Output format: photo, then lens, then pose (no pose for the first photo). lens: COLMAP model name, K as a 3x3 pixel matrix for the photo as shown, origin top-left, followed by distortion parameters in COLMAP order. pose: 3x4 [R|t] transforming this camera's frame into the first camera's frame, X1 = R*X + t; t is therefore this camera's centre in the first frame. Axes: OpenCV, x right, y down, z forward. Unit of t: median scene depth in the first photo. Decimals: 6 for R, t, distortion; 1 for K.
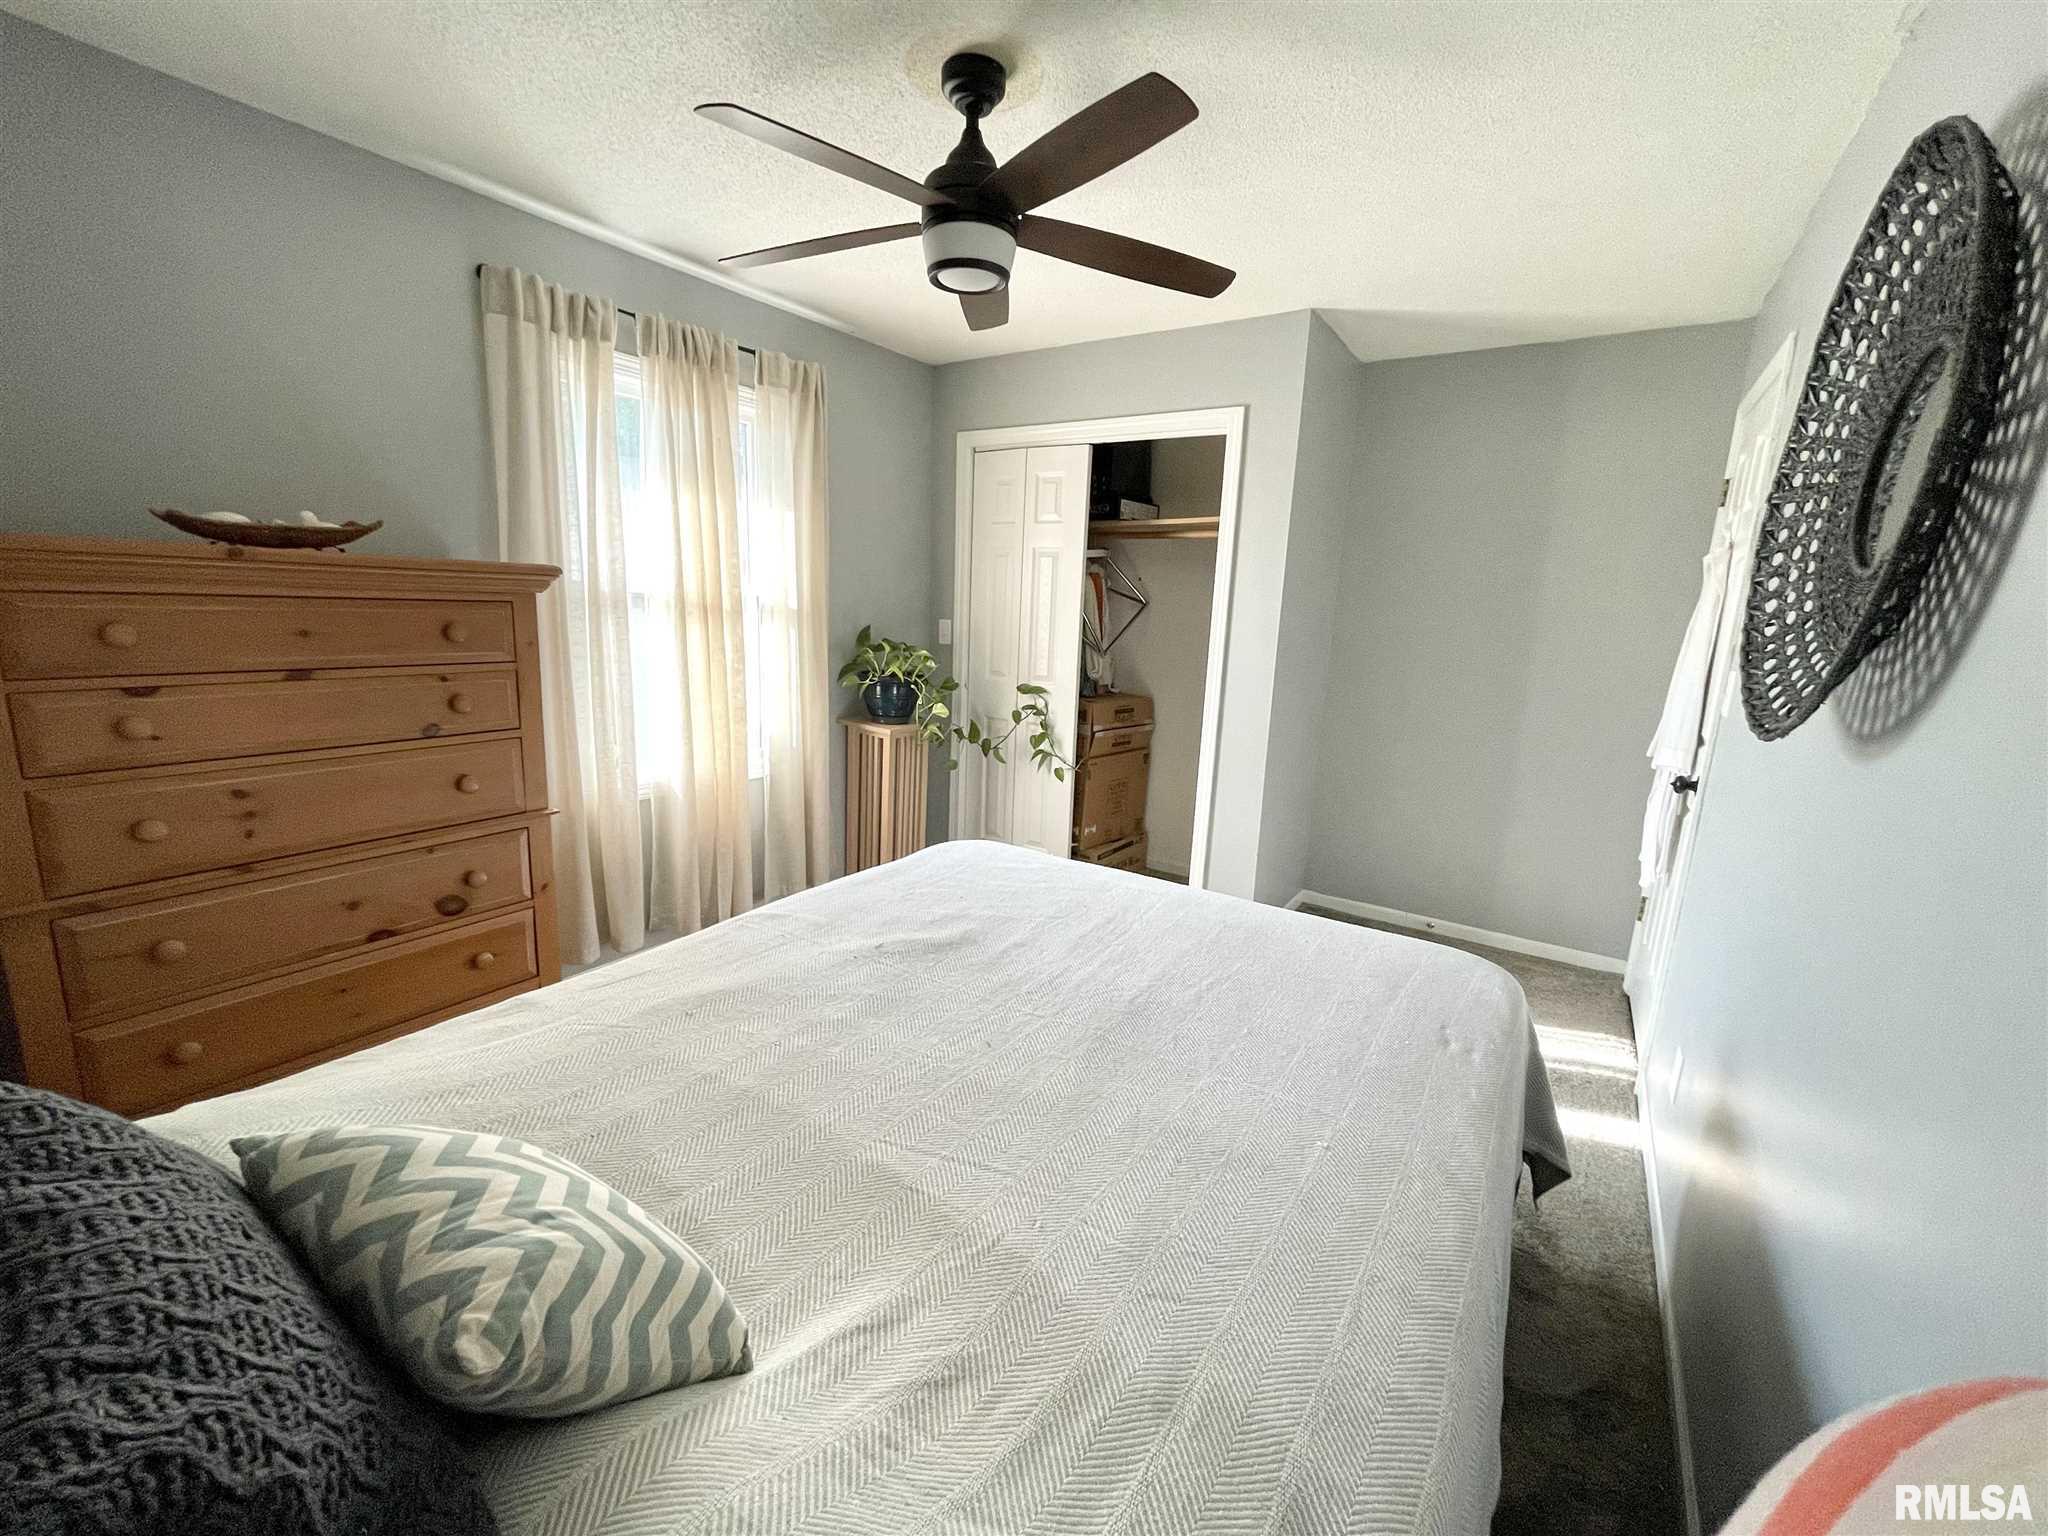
lens RADIAL K [[832.0, 0, 1016.2], [0, 832.0, 758.7], [0, 0, 1]] dist [0.007349, 0.000110]
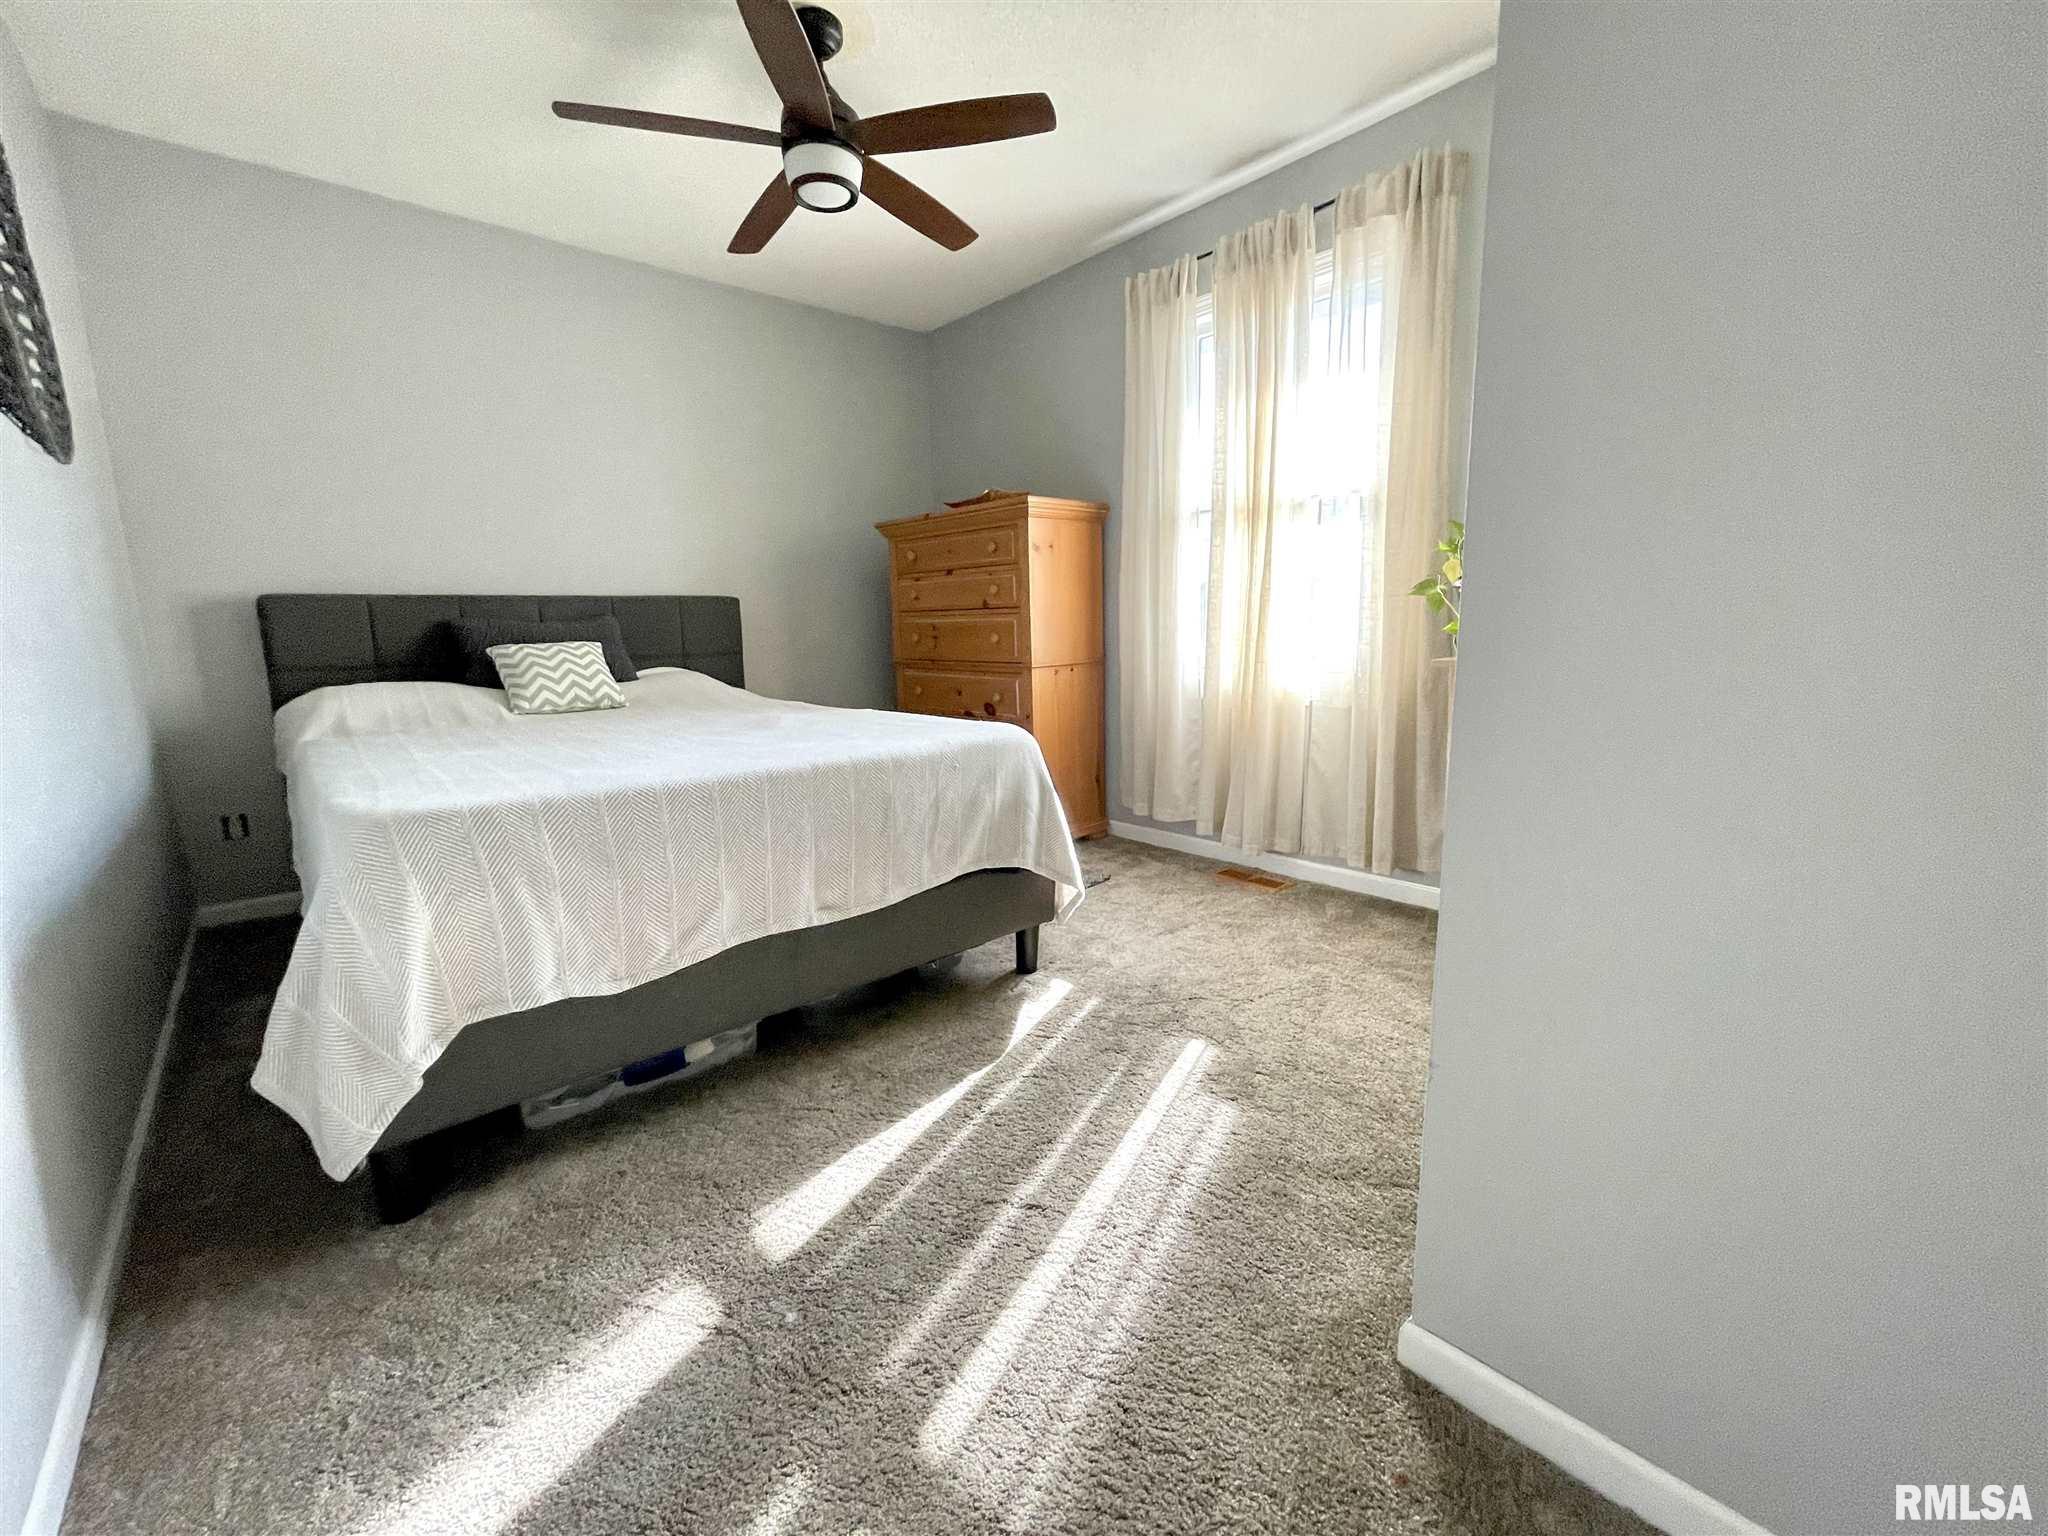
lens RADIAL K [[832.0, 0, 1016.2], [0, 832.0, 758.7], [0, 0, 1]] dist [0.007349, 0.000110]
pose [[-0.255371, 0.116666, -0.959778, 1.039264], [-0.174197, 0.970896, 0.164367, -0.017606], [0.951021, 0.209165, -0.227616, 1.567518]]
